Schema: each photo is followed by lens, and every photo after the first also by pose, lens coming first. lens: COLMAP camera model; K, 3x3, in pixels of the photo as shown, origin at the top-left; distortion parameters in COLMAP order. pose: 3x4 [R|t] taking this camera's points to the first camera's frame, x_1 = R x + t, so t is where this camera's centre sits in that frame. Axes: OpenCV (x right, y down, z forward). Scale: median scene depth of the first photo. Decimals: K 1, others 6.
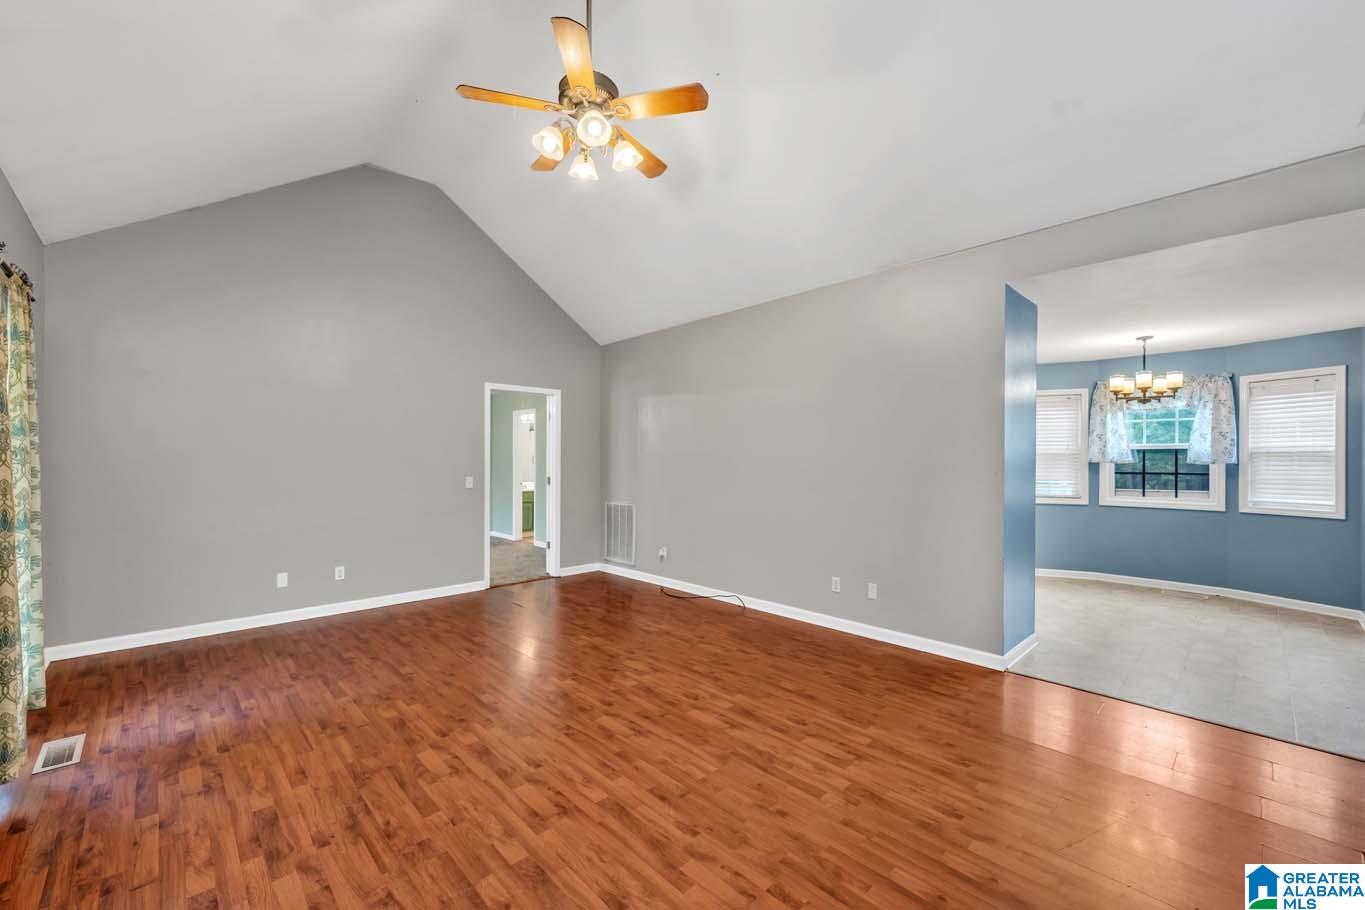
lens RADIAL K [[547.8, 0, 683.4], [0, 547.8, 460.0], [0, 0, 1]] dist [0.001093, 0.000048]
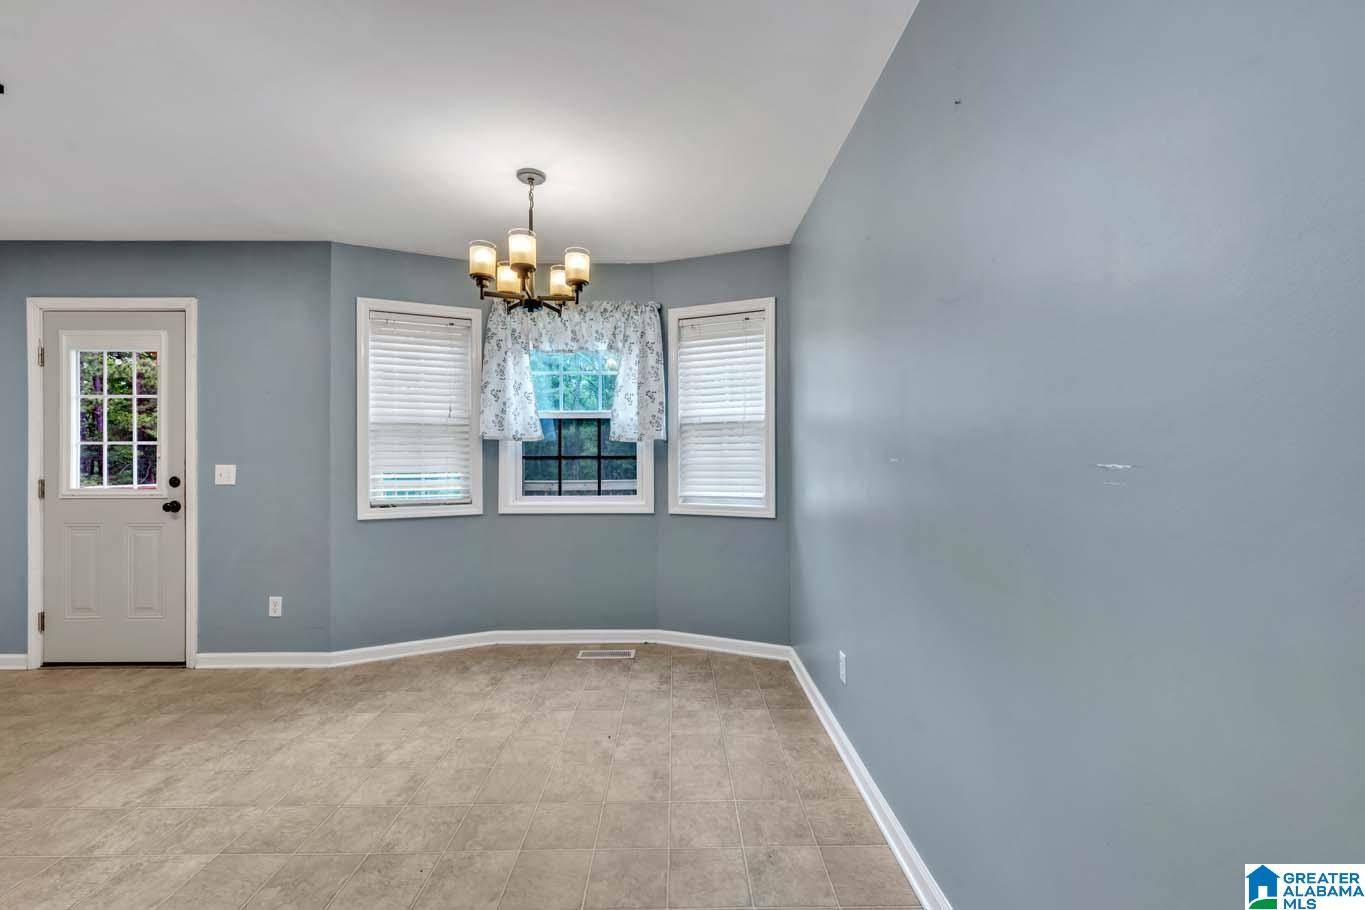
lens RADIAL K [[547.8, 0, 680.6], [0, 547.8, 453.0], [0, 0, 1]] dist [0.001093, 0.000048]
pose [[0.681404, -0.005714, 0.731885, 0.437559], [0.004884, 0.999983, 0.003260, 0.016076], [-0.731891, 0.001353, 0.681420, 0.436895]]
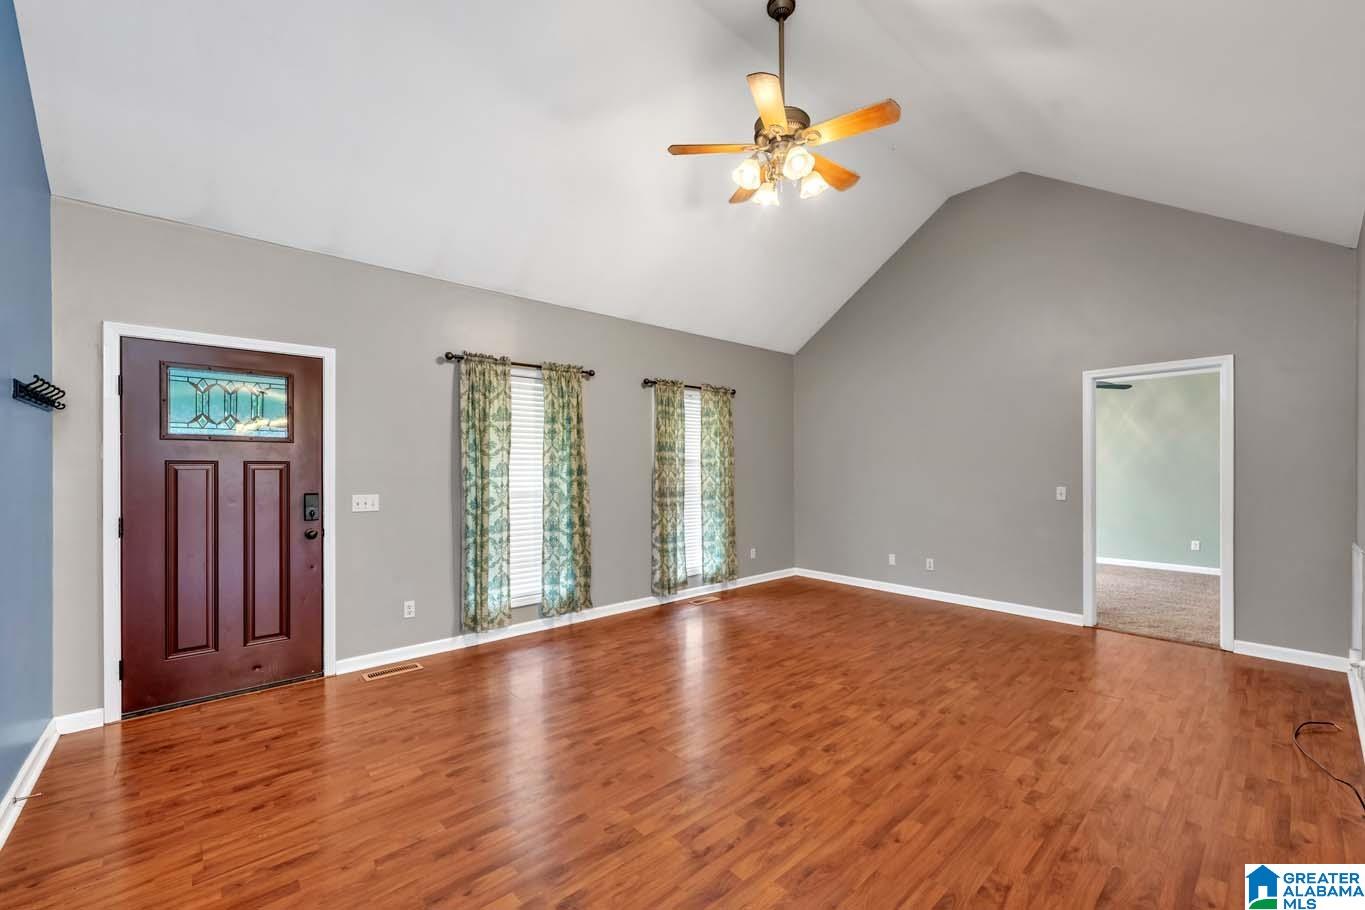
lens RADIAL K [[547.8, 0, 686.0], [0, 547.8, 472.4], [0, 0, 1]] dist [0.001093, 0.000048]
pose [[-0.034760, 0.008414, -0.999360, 1.295748], [0.004205, 0.999957, 0.008273, -0.003968], [0.999387, -0.003915, -0.034794, 1.204871]]
